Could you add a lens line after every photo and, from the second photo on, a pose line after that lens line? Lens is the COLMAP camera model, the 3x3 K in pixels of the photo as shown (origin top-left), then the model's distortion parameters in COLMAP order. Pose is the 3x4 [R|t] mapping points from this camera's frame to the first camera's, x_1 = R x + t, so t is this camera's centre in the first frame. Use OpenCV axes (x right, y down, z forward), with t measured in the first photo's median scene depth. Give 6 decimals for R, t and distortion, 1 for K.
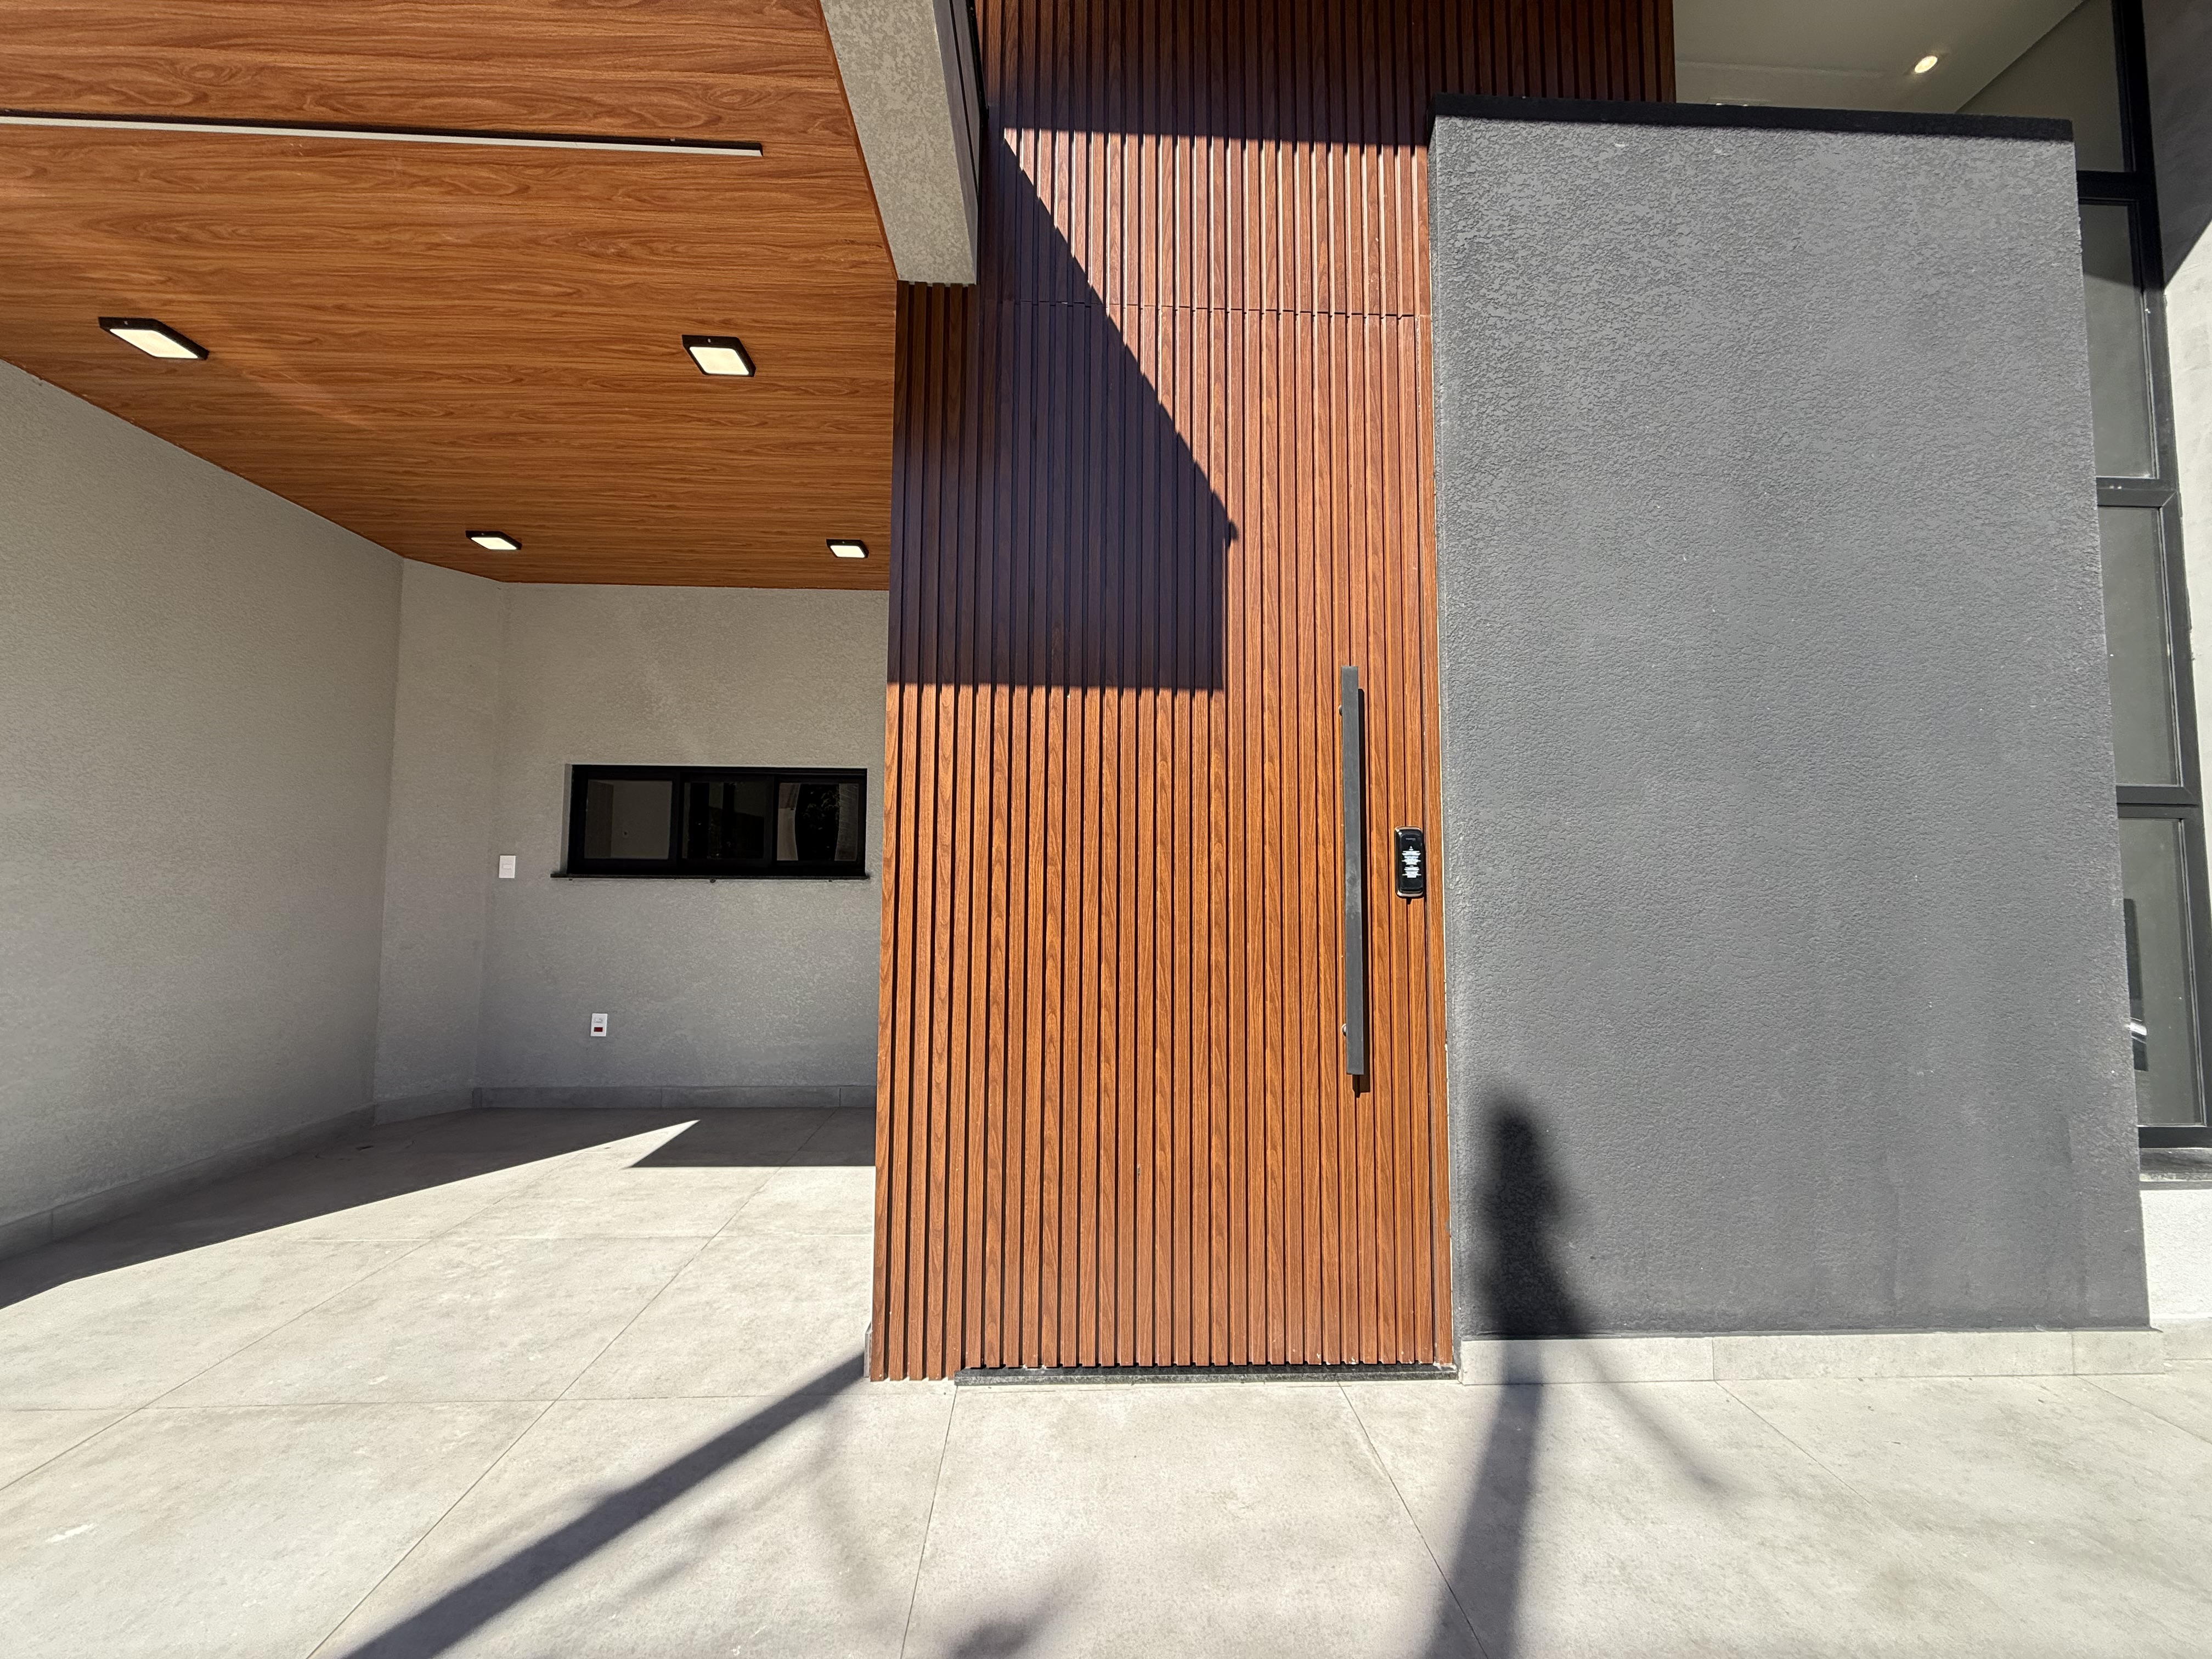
lens RADIAL K [[876.5, 0, 1102.5], [0, 876.5, 825.2], [0, 0, 1]] dist [-0.000739, 0.000122]
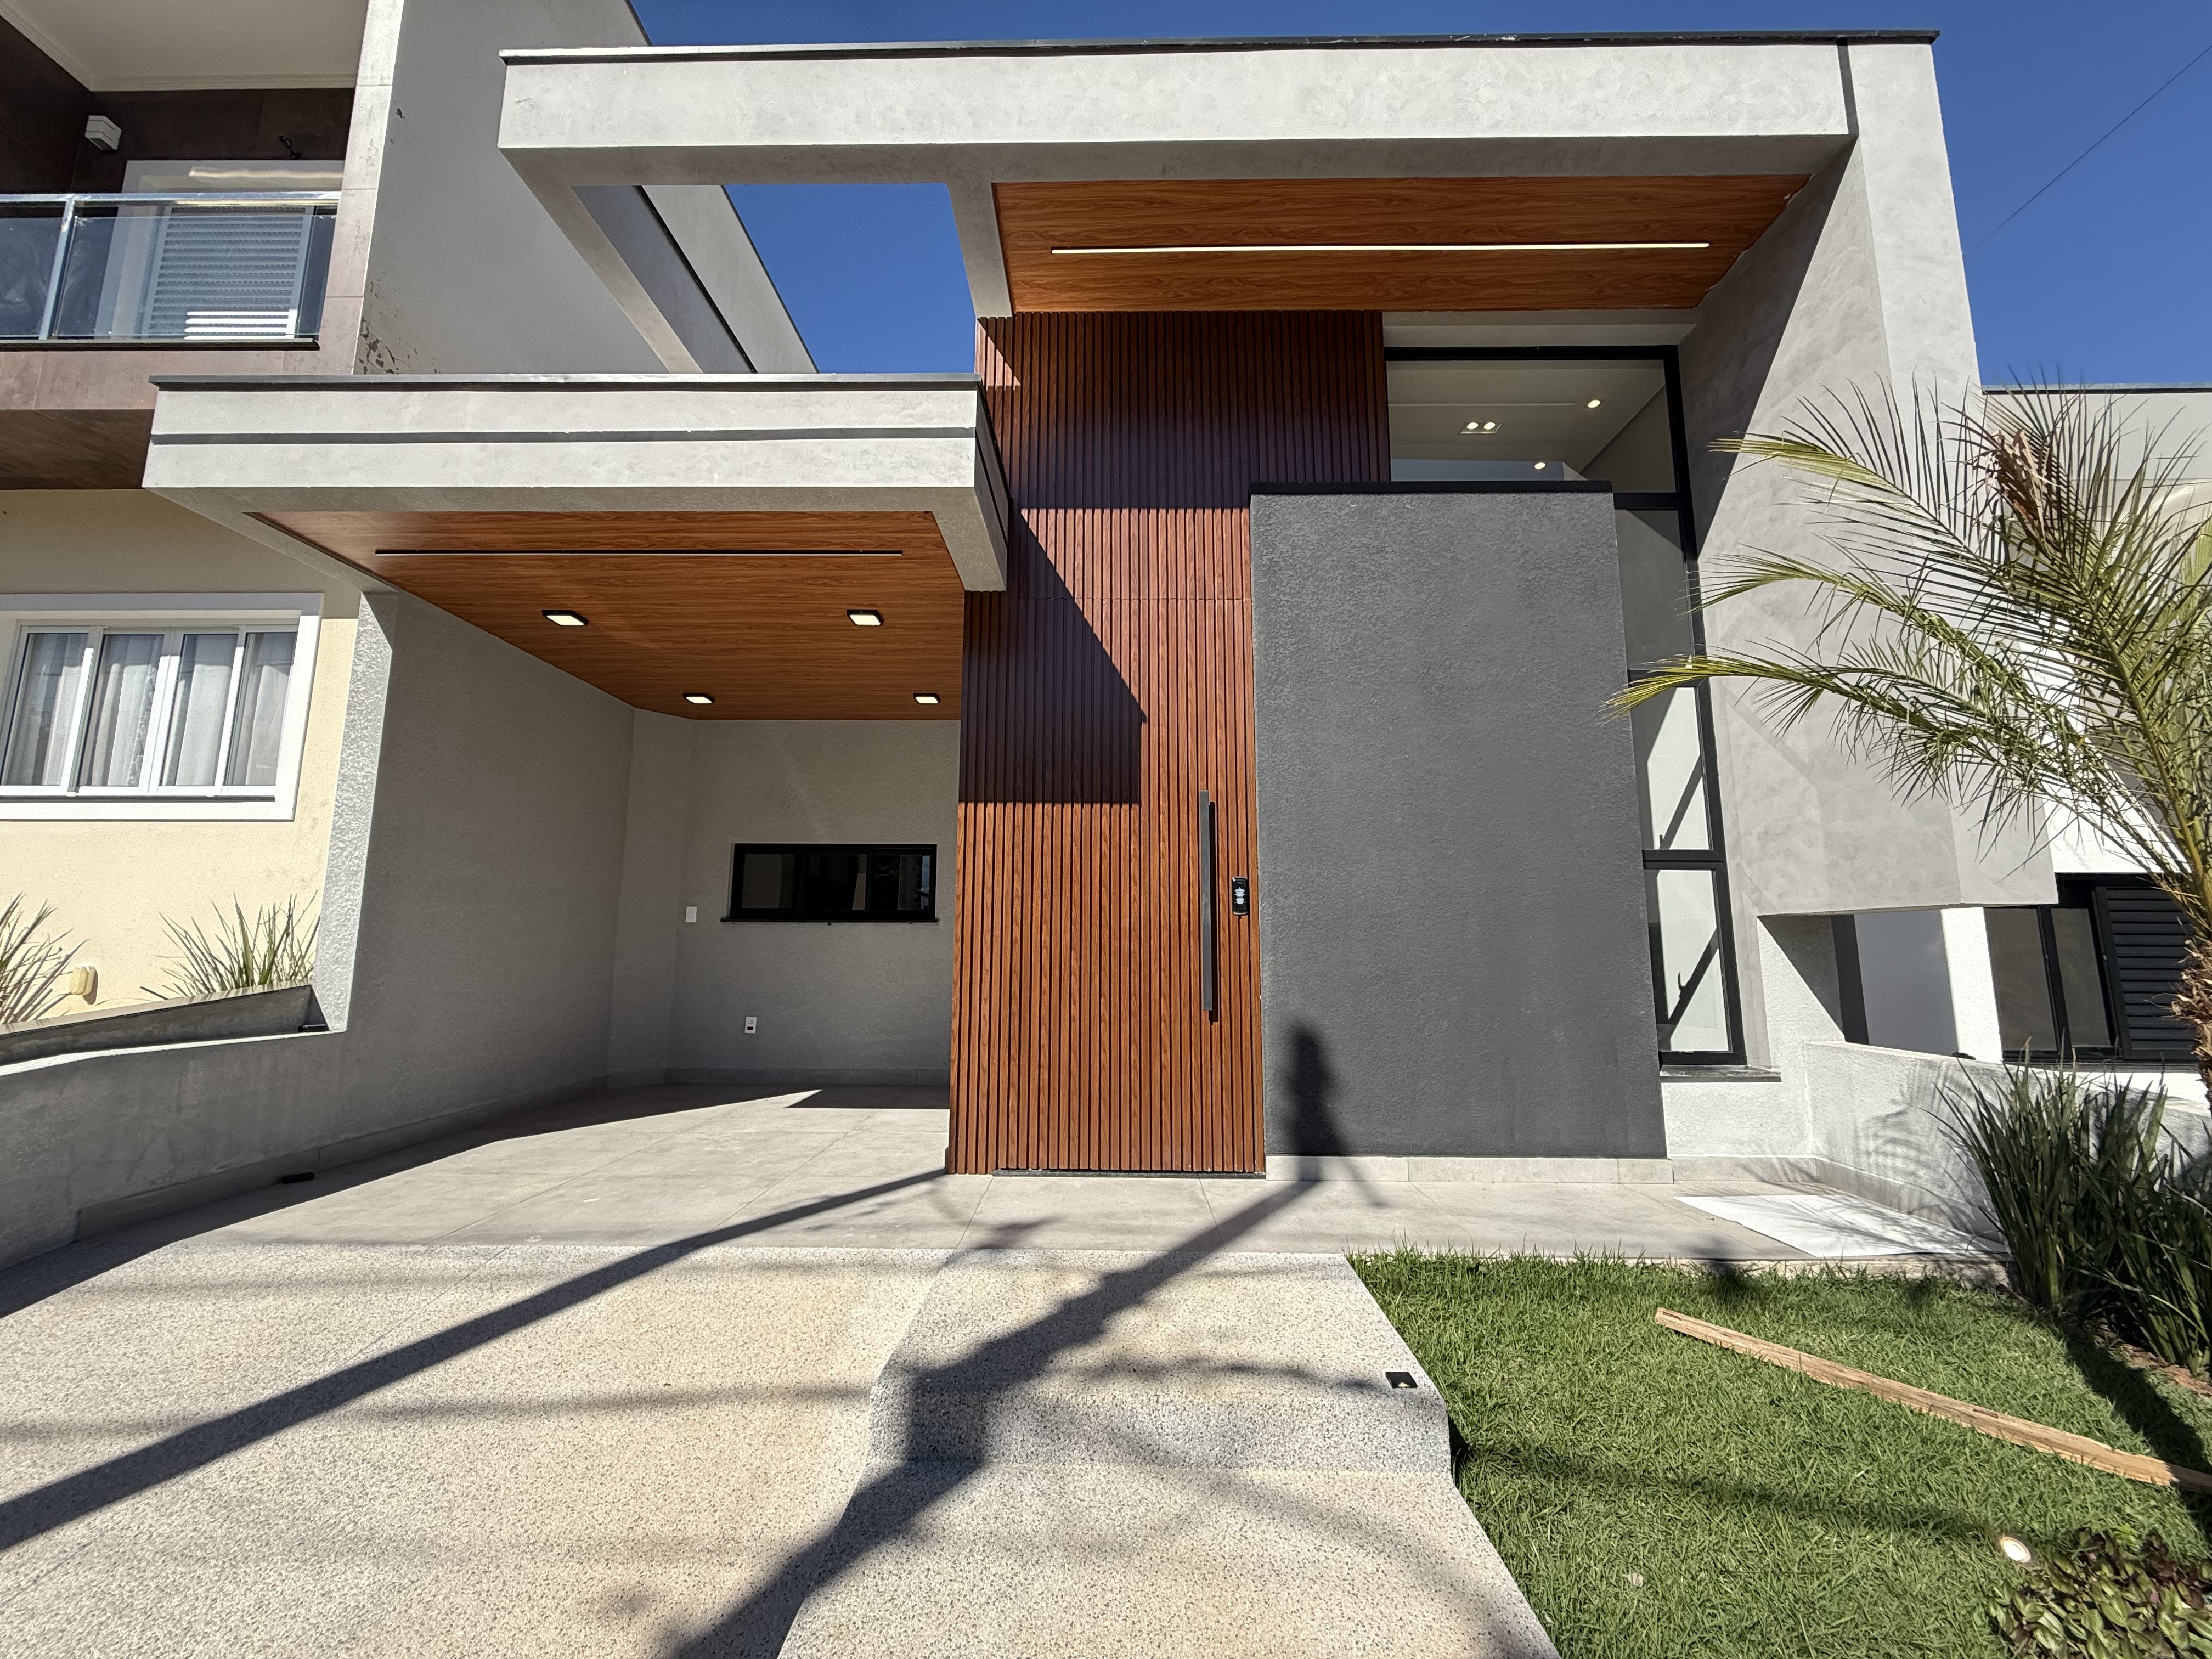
lens RADIAL K [[876.5, 0, 1100.8], [0, 876.5, 827.6], [0, 0, 1]] dist [-0.000739, 0.000122]
pose [[0.998284, -0.010411, -0.057623, 0.162227], [0.006073, 0.997168, -0.074955, 0.034540], [0.058241, 0.074476, 0.995521, -0.826603]]
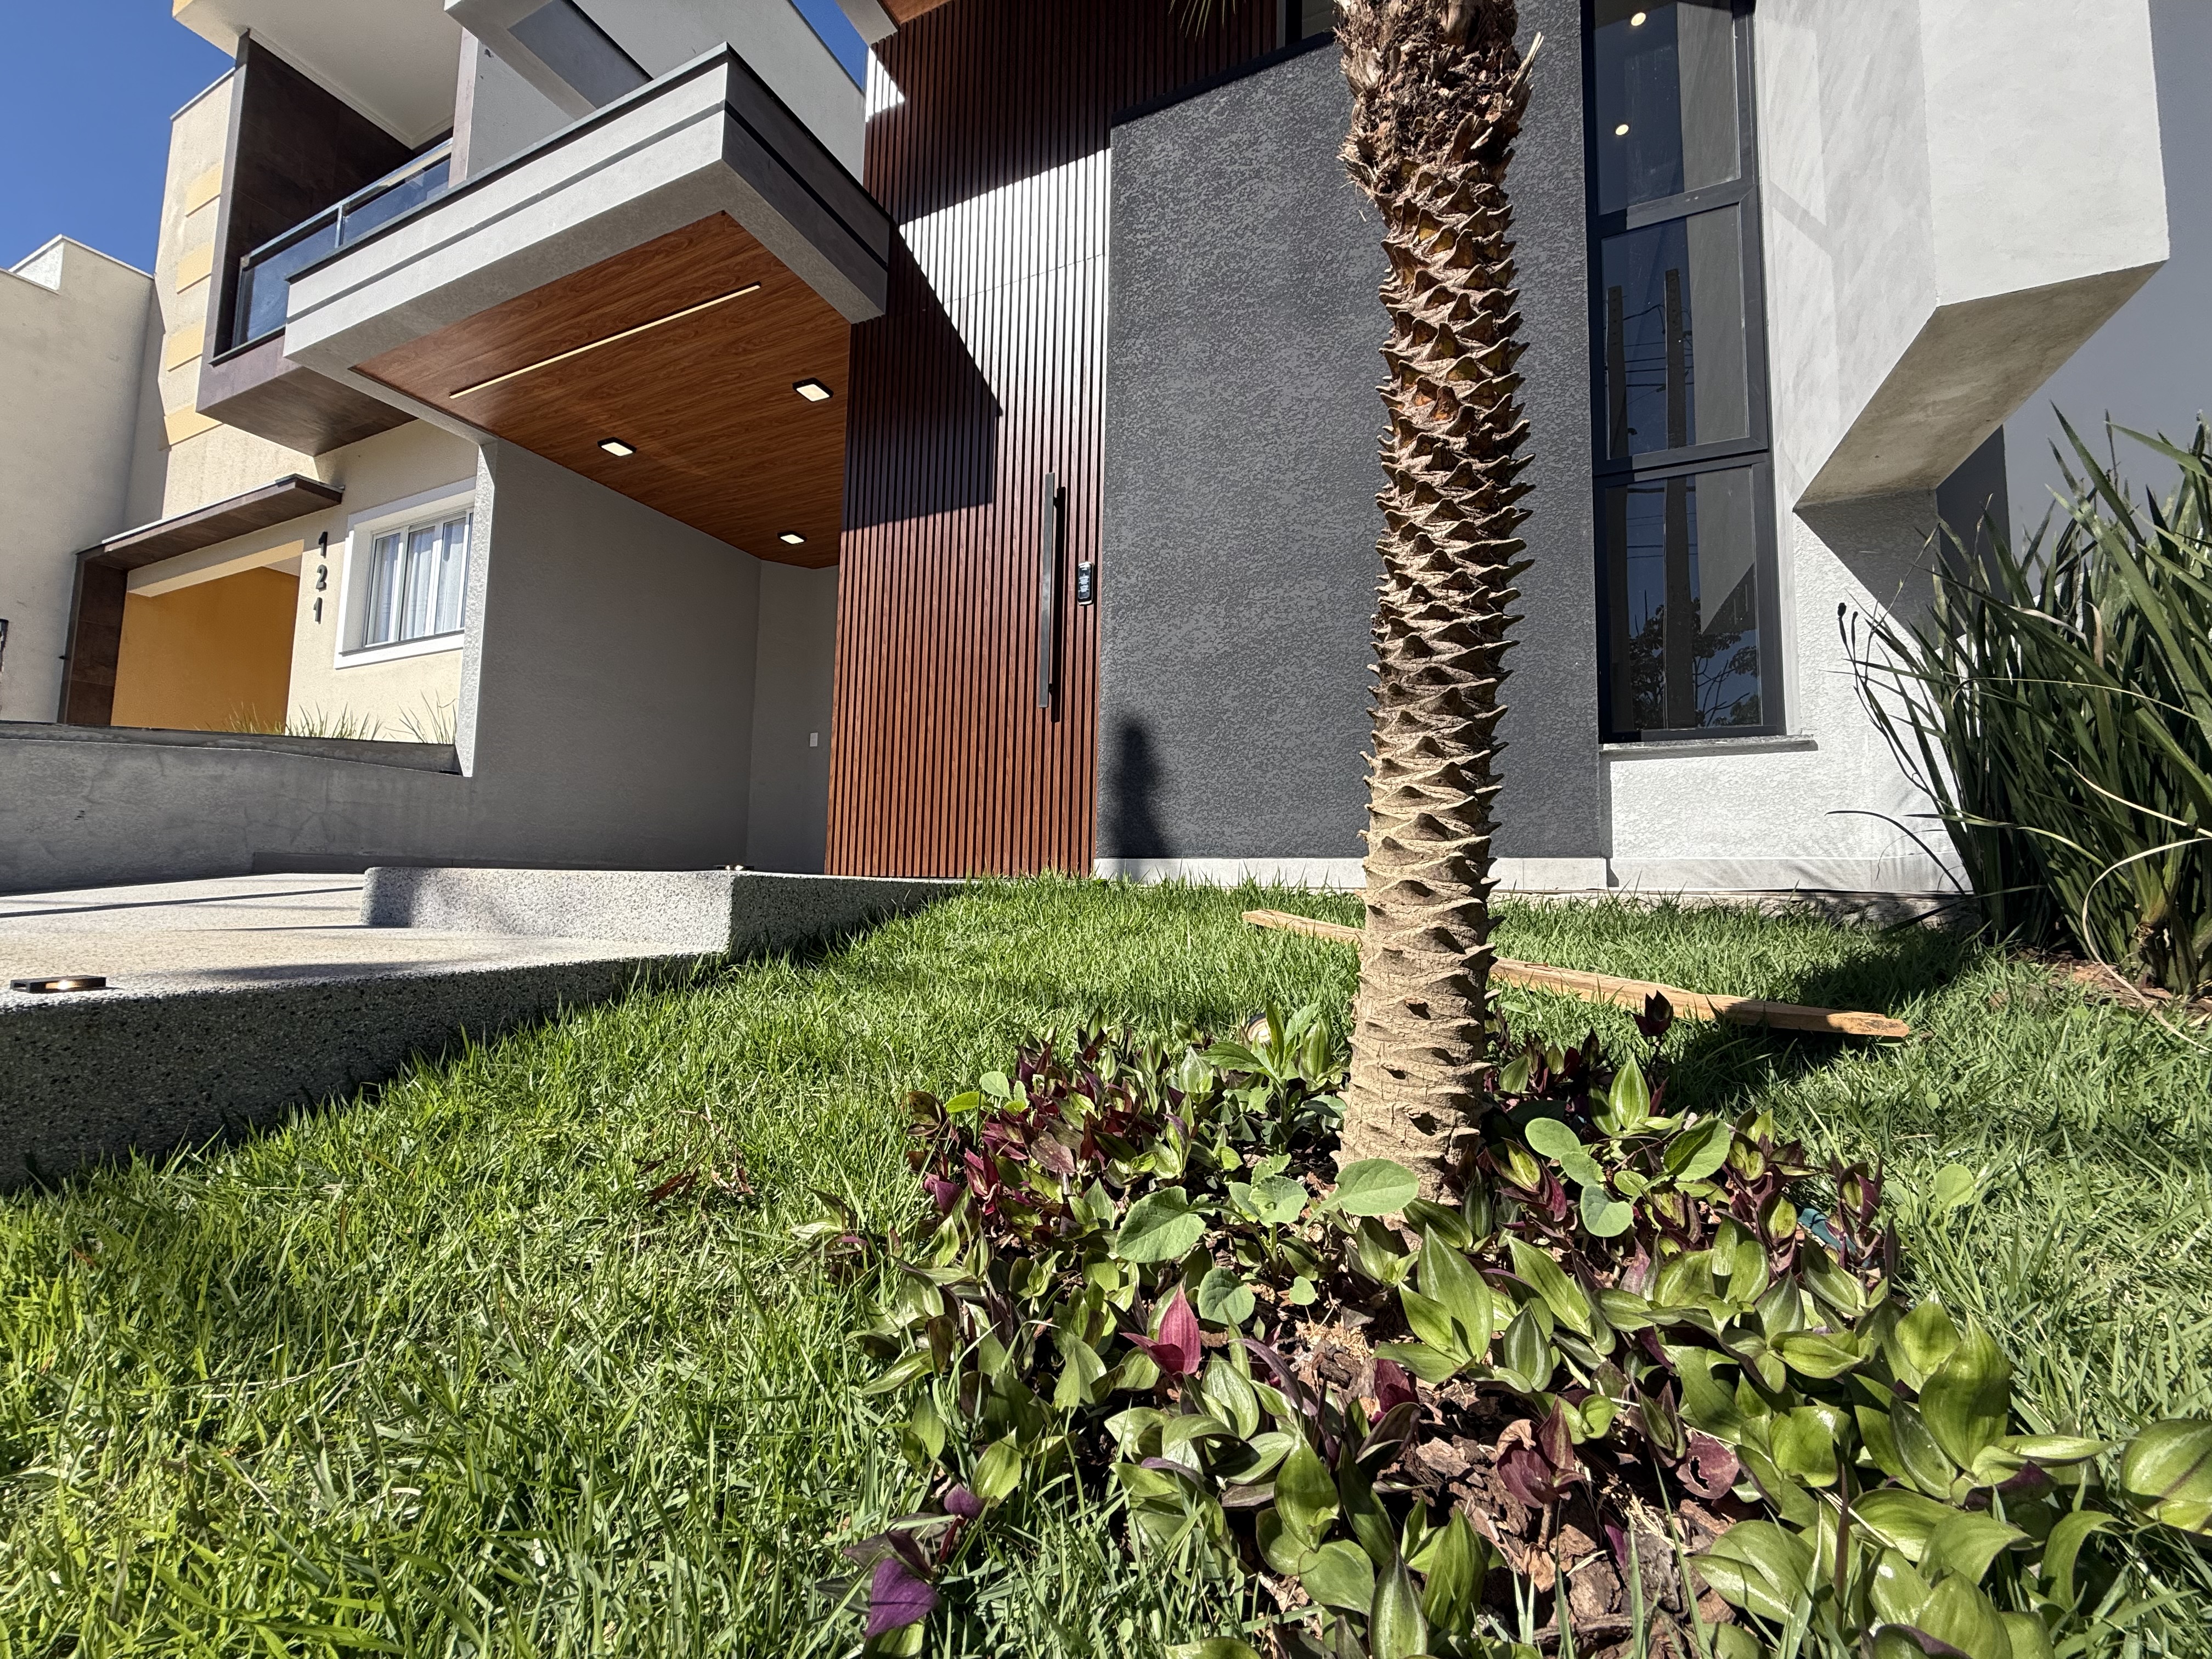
lens RADIAL K [[876.5, 0, 1098.2], [0, 876.5, 827.1], [0, 0, 1]] dist [-0.000739, 0.000122]
pose [[0.890116, -0.024695, -0.455064, 1.072023], [0.013977, 0.999540, -0.026902, 0.524215], [0.455519, 0.017586, 0.890052, -0.428258]]
